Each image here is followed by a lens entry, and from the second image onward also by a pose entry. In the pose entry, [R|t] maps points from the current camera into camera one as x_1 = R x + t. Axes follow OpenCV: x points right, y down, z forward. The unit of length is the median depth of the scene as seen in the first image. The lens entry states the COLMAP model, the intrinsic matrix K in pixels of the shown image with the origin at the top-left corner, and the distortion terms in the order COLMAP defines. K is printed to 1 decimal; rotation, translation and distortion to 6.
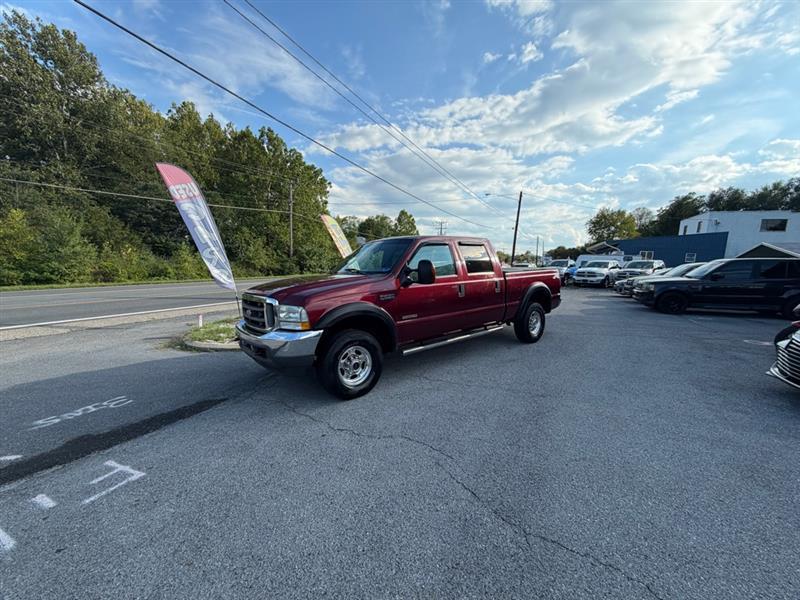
lens RADIAL K [[323.6, 0, 405.4], [0, 323.6, 297.4], [0, 0, 1]] dist [0.003085, -0.000040]
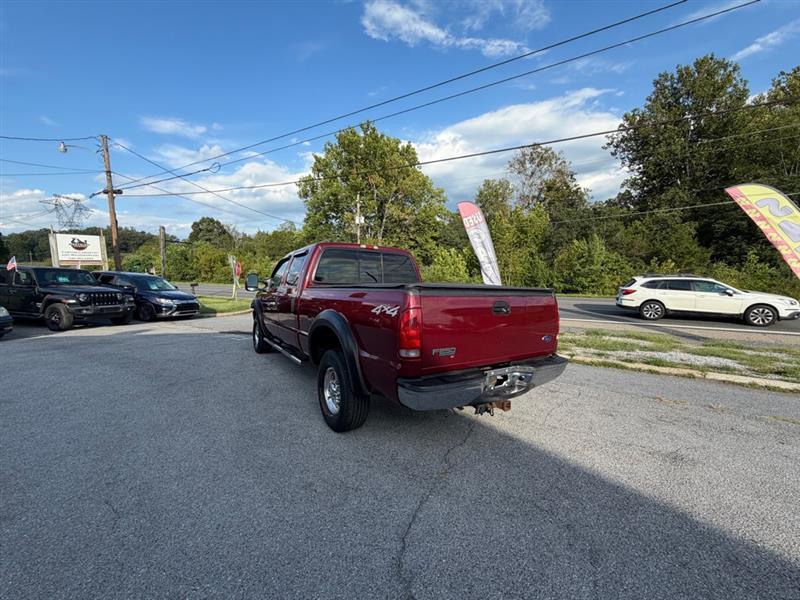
lens RADIAL K [[319.5, 0, 396.3], [0, 319.5, 304.1], [0, 0, 1]] dist [0.000257, -0.000301]
pose [[-0.106308, 0.080133, -0.991099, 0.070454], [-0.102090, 0.990600, 0.091043, -0.008208], [0.989078, 0.110860, -0.097128, 0.088980]]
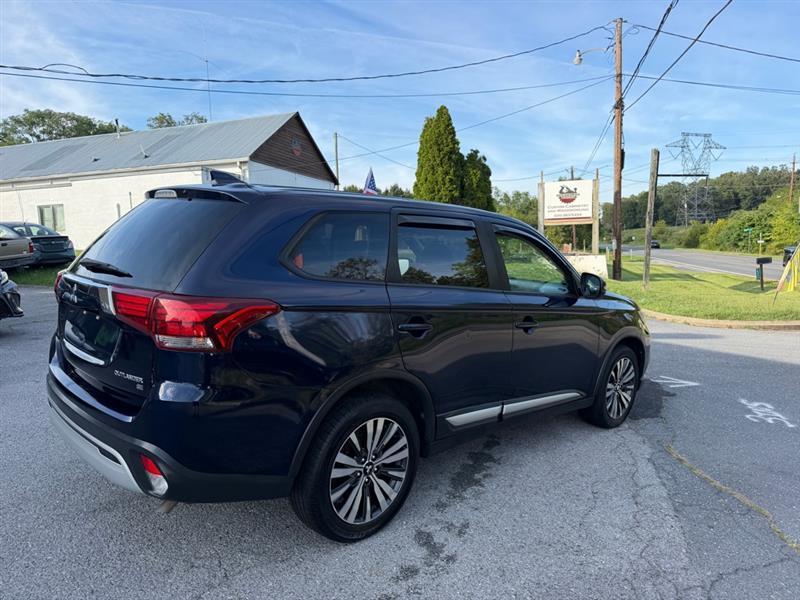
lens RADIAL K [[560.0, 0, 405.5], [0, 560.0, 306.9], [0, 0, 1]] dist [0.047246, -0.059281]
pose [[-0.981284, 0.004737, -0.192506, 0.008337], [-0.036497, 0.977002, 0.210083, -0.007990], [0.189073, 0.213177, -0.958544, 0.100746]]
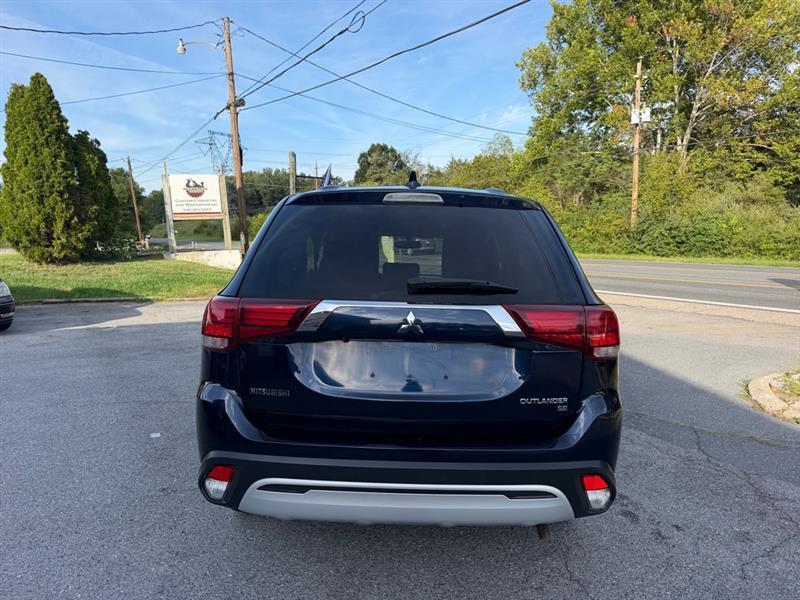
lens RADIAL K [[560.0, 0, 399.4], [0, 560.0, 305.3], [0, 0, 1]] dist [0.047246, -0.059281]
pose [[-0.568926, 0.100954, -0.816169, 0.041363], [-0.075349, 0.981864, 0.173972, -0.006330], [0.818930, 0.160475, -0.551001, 0.079321]]
